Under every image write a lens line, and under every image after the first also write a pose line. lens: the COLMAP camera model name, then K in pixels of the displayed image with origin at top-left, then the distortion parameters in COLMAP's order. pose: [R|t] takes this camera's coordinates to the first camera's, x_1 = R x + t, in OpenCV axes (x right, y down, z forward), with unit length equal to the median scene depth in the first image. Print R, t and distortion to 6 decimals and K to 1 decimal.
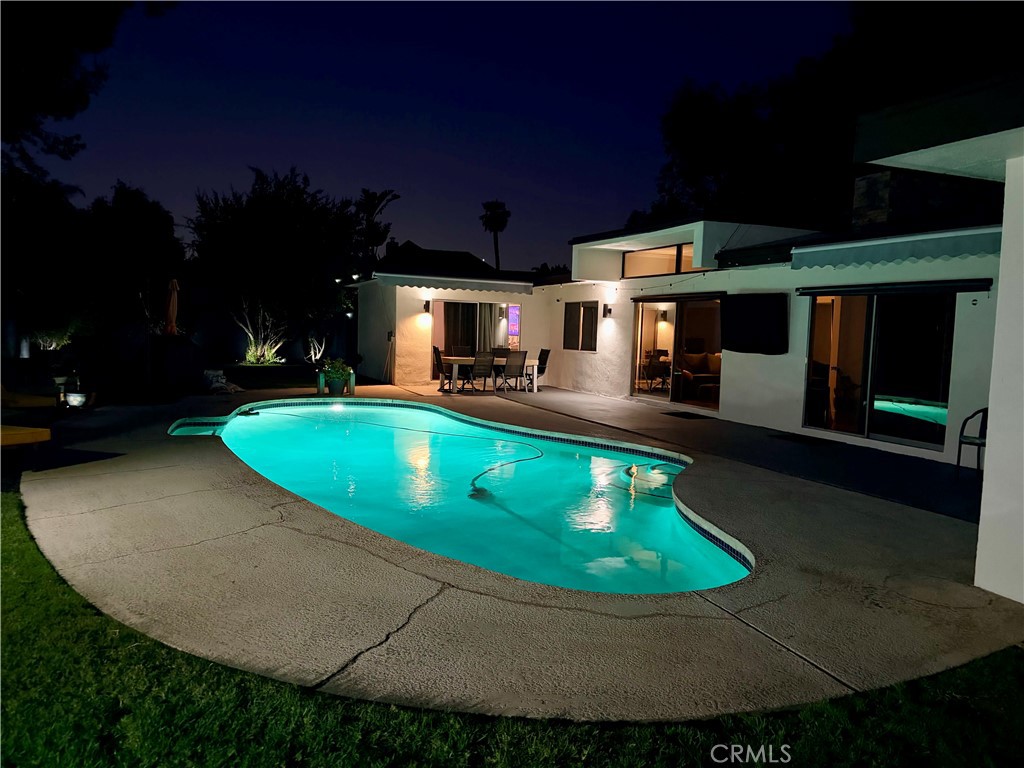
lens RADIAL K [[767.2, 0, 512.0], [0, 767.2, 384.0], [0, 0, 1]] dist [0.082545, -0.113588]
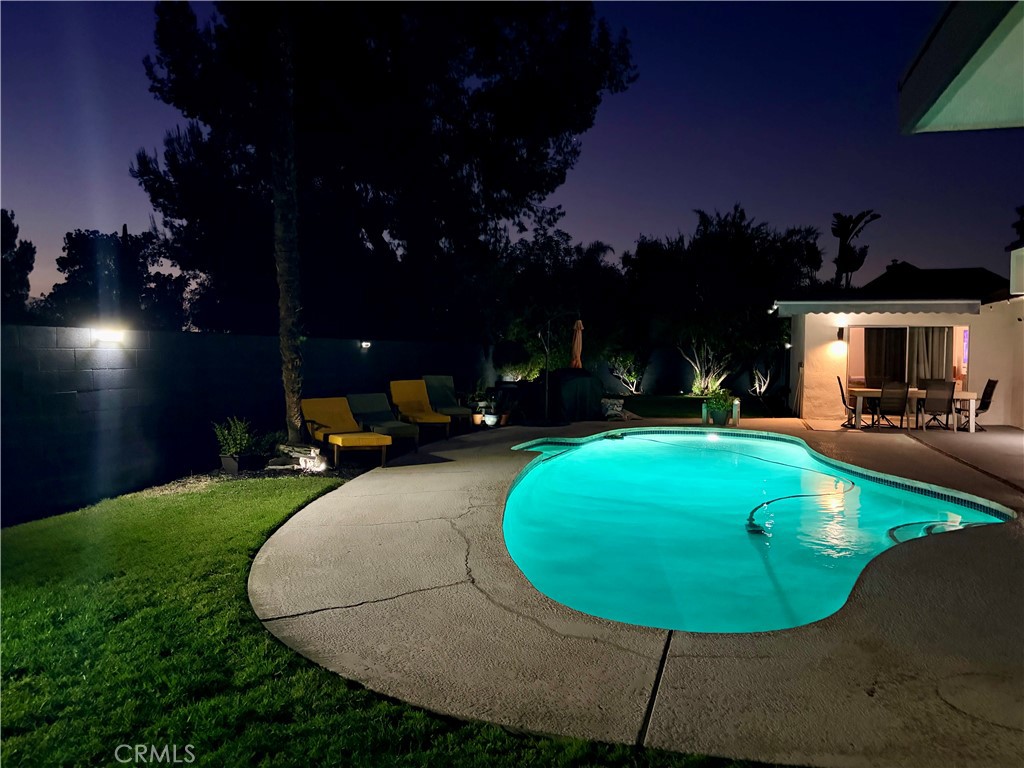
lens RADIAL K [[767.2, 0, 512.0], [0, 767.2, 384.0], [0, 0, 1]] dist [0.082545, -0.113588]
pose [[0.780834, 0.001485, -0.624736, 0.167082], [-0.029707, 0.998954, -0.034755, 0.002926], [0.624031, 0.045697, 0.780062, 0.036871]]
